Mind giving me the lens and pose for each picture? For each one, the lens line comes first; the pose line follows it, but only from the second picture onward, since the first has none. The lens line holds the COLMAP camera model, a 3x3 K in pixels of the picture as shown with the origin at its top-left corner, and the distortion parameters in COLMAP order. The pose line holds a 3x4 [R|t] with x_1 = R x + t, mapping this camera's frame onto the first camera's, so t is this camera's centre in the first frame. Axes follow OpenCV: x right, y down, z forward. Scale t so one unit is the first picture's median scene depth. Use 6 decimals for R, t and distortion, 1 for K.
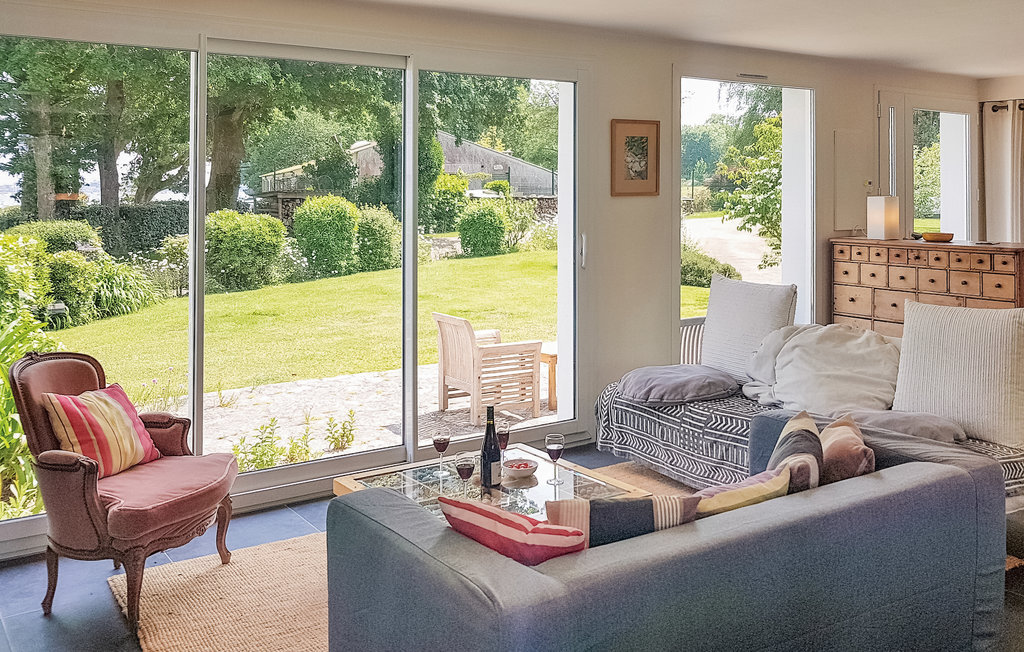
lens RADIAL K [[946.3, 0, 512.0], [0, 946.3, 326.0], [0, 0, 1]] dist [0.085248, -0.225611]
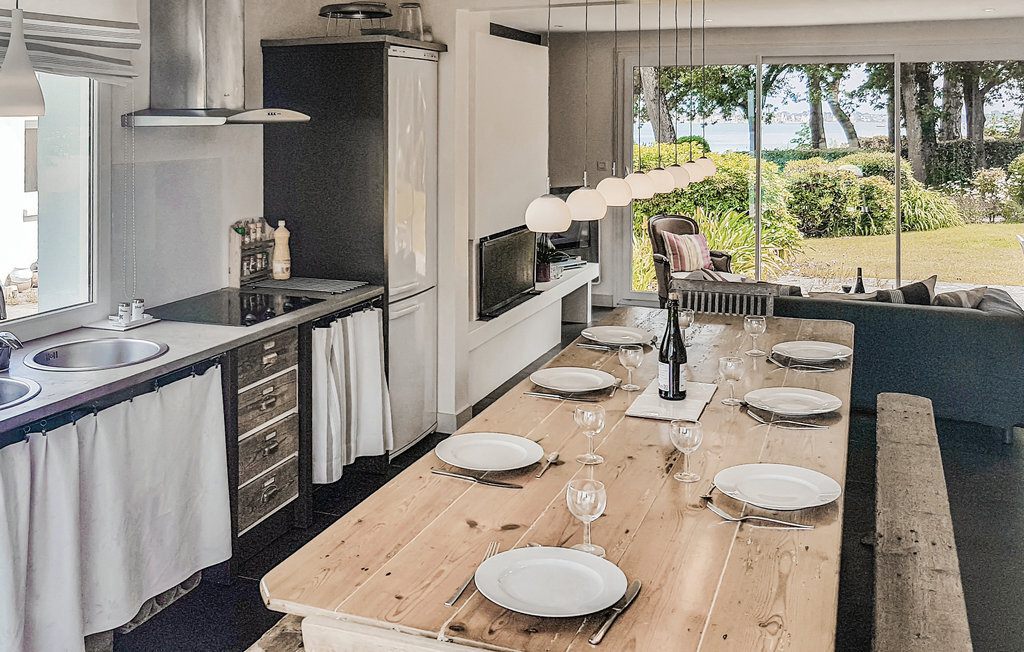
lens RADIAL K [[946.3, 0, 512.0], [0, 946.3, 326.0], [0, 0, 1]] dist [0.085248, -0.225611]
pose [[0.573613, 0.177366, -0.799693, 0.321565], [-0.120602, 0.983923, 0.131720, 0.011683], [0.810199, 0.020888, 0.585782, -0.167201]]
